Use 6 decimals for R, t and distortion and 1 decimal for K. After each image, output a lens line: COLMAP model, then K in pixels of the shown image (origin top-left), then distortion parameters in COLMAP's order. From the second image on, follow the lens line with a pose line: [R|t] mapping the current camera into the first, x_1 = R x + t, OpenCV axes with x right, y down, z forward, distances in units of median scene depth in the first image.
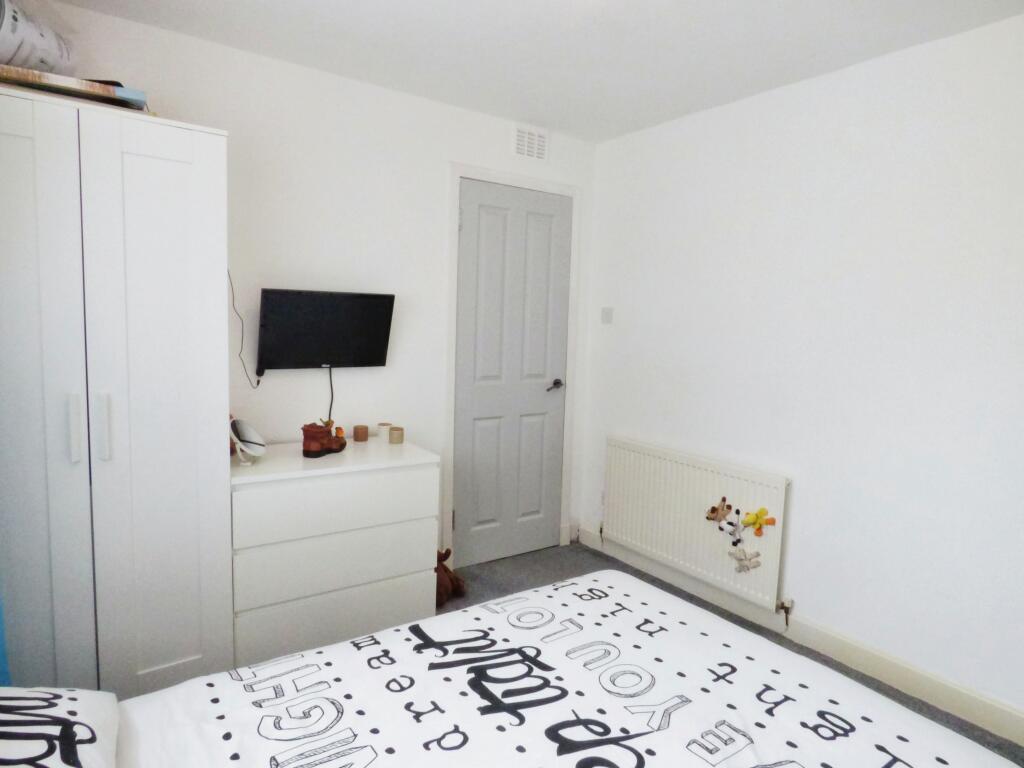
lens RADIAL K [[619.4, 0, 512.0], [0, 619.4, 384.0], [0, 0, 1]] dist [0.001306, 0.001936]
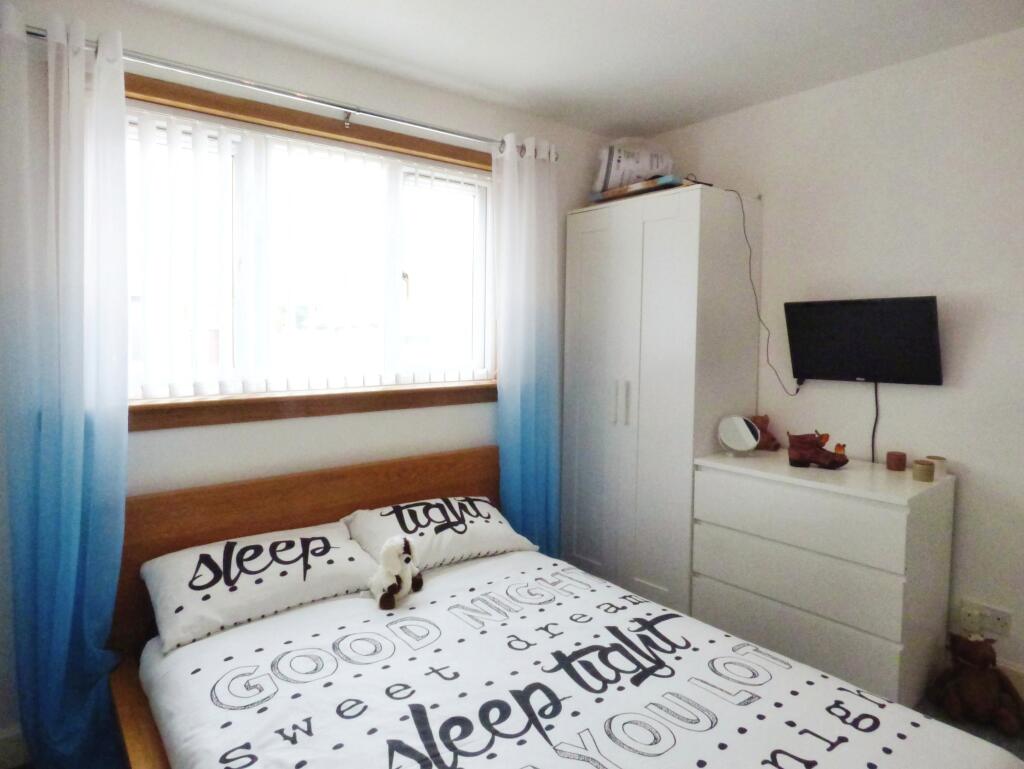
lens RADIAL K [[623.2, 0, 511.8], [0, 623.2, 353.9], [0, 0, 1]] dist [-0.008784, -0.002717]
pose [[0.067185, 0.002042, -0.997738, 0.997470], [-0.103271, 0.994641, -0.004918, -0.014711], [0.992382, 0.103367, 0.067036, 0.701558]]
